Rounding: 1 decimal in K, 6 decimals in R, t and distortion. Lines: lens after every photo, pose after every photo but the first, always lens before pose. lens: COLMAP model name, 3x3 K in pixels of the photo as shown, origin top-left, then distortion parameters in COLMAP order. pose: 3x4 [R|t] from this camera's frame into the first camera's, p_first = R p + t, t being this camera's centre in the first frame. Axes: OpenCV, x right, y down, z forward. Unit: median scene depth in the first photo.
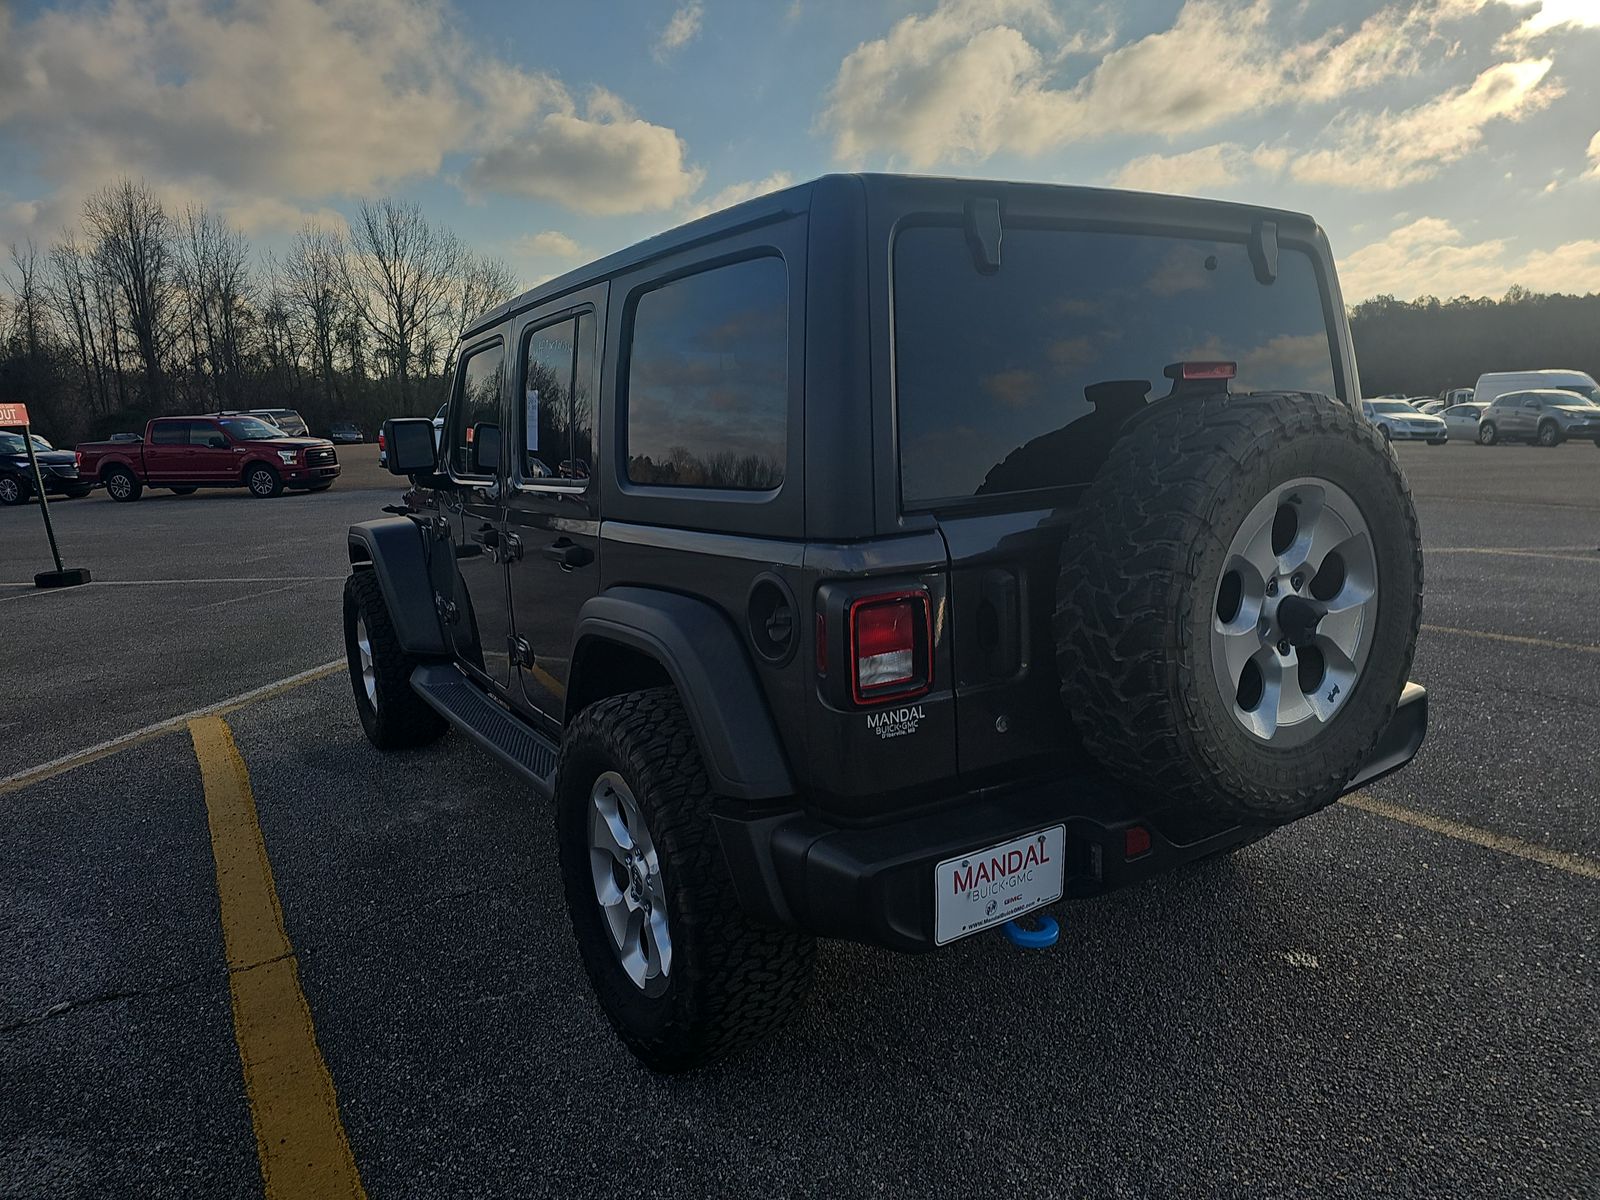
lens RADIAL K [[1086.5, 0, 853.1], [0, 1086.5, 600.5], [0, 0, 1]] dist [0.036377, -0.037480]
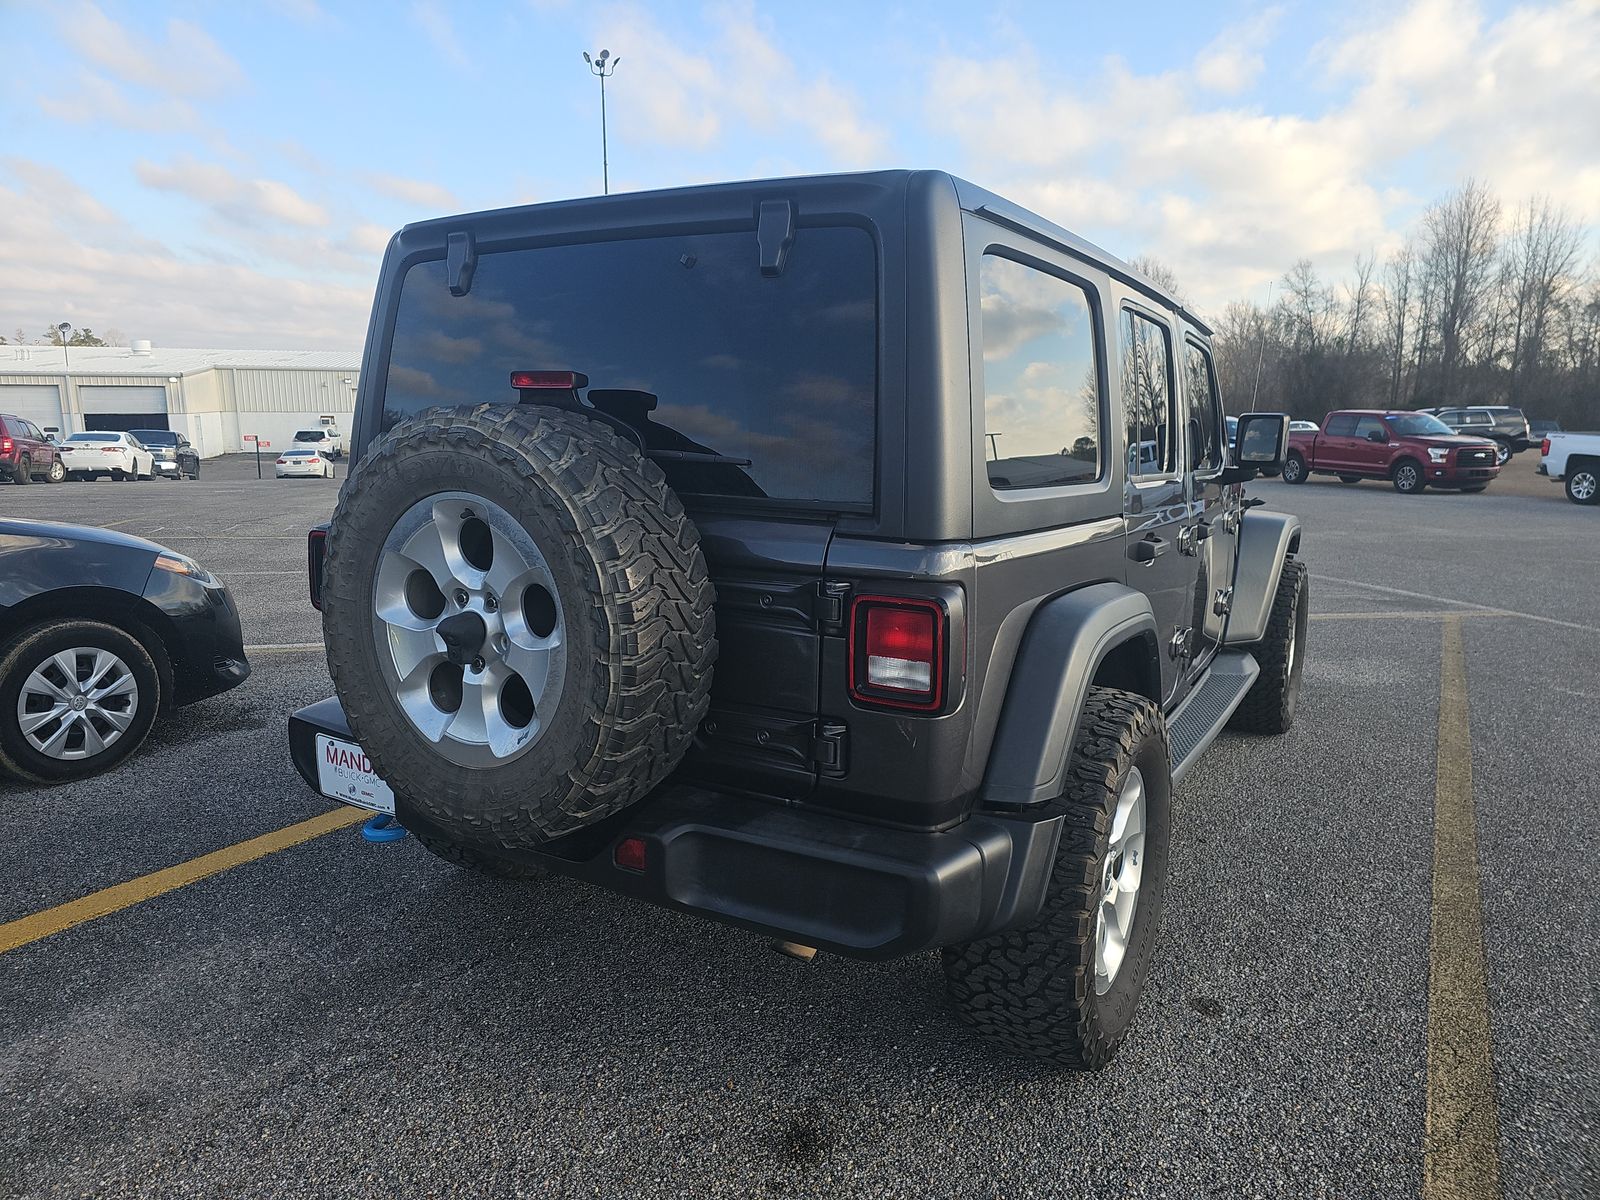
lens RADIAL K [[1086.5, 0, 783.9], [0, 1086.5, 600.0], [0, 0, 1]] dist [0.036377, -0.037480]
pose [[0.413079, 0.198555, -0.888786, 0.129296], [-0.193553, 0.972788, 0.127364, -0.018092], [0.889889, 0.119416, 0.440269, 0.076554]]
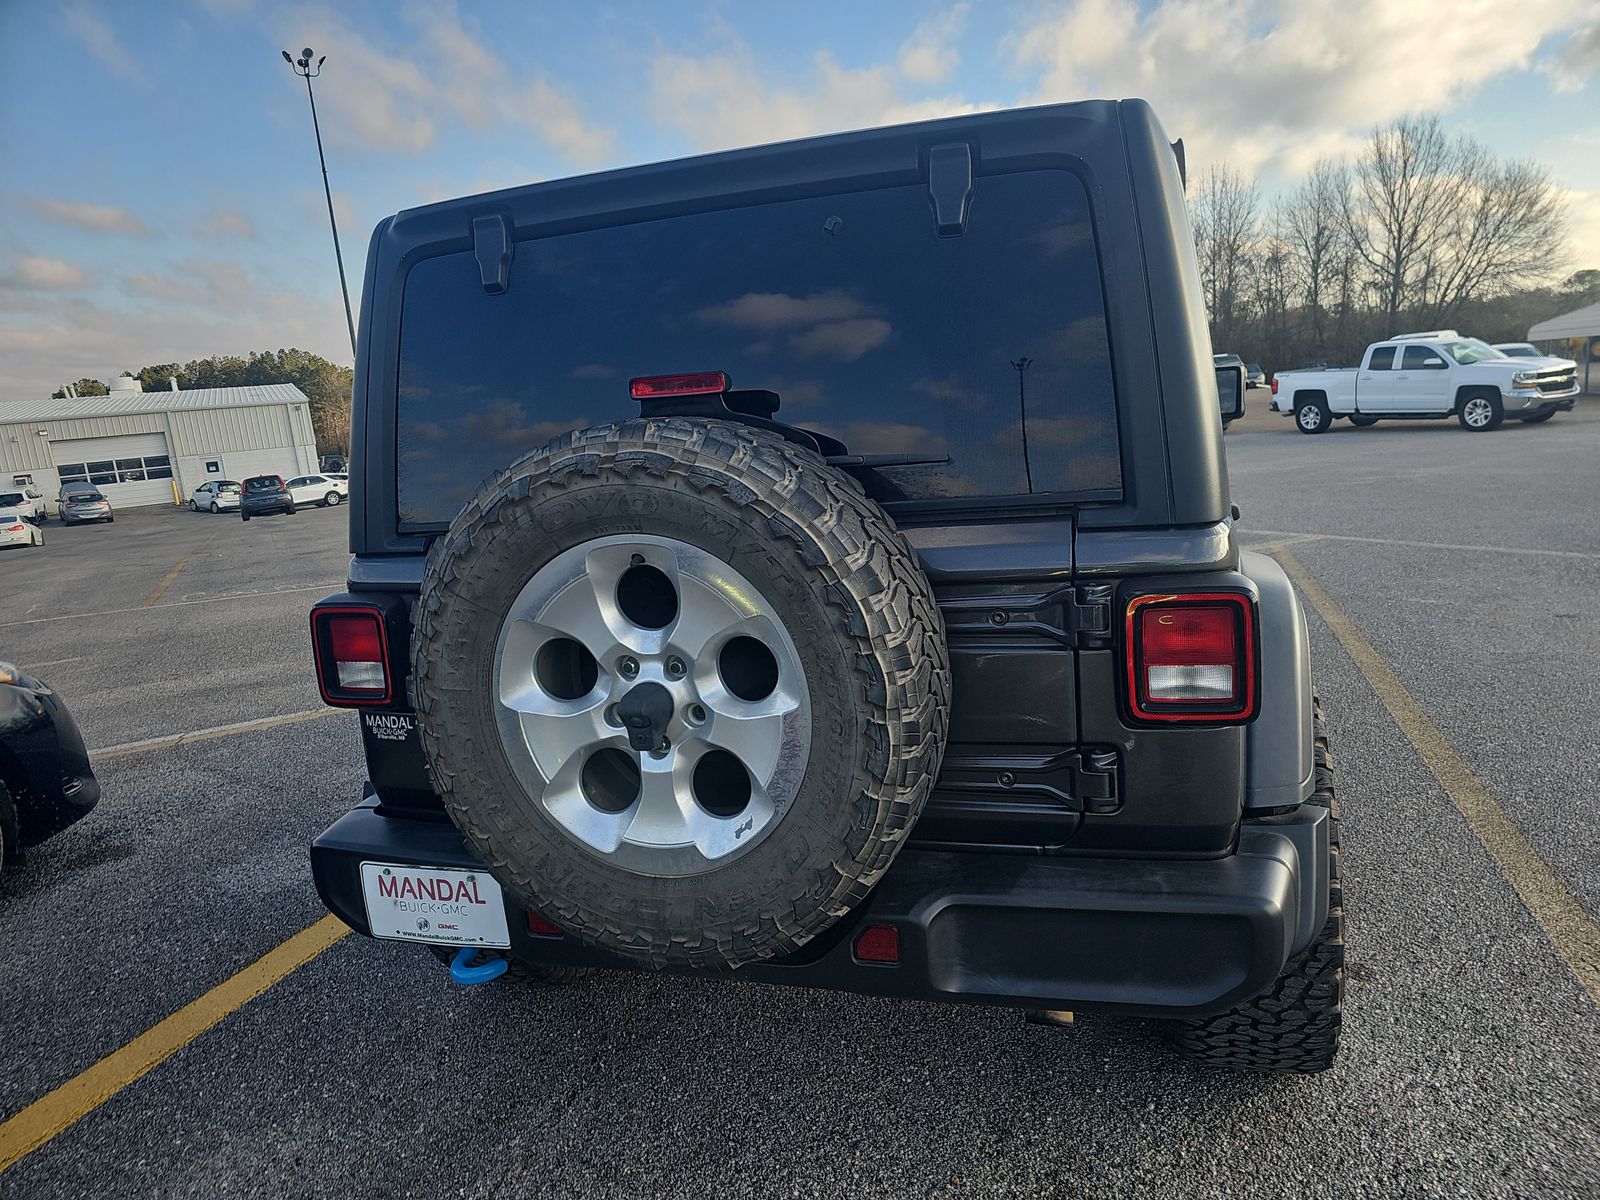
lens RADIAL K [[1086.5, 0, 803.4], [0, 1086.5, 591.0], [0, 0, 1]] dist [0.036377, -0.037480]
pose [[0.617295, 0.125242, -0.776699, 0.099241], [-0.087360, 0.992054, 0.090538, -0.013926], [0.781866, 0.011964, 0.623331, 0.056452]]
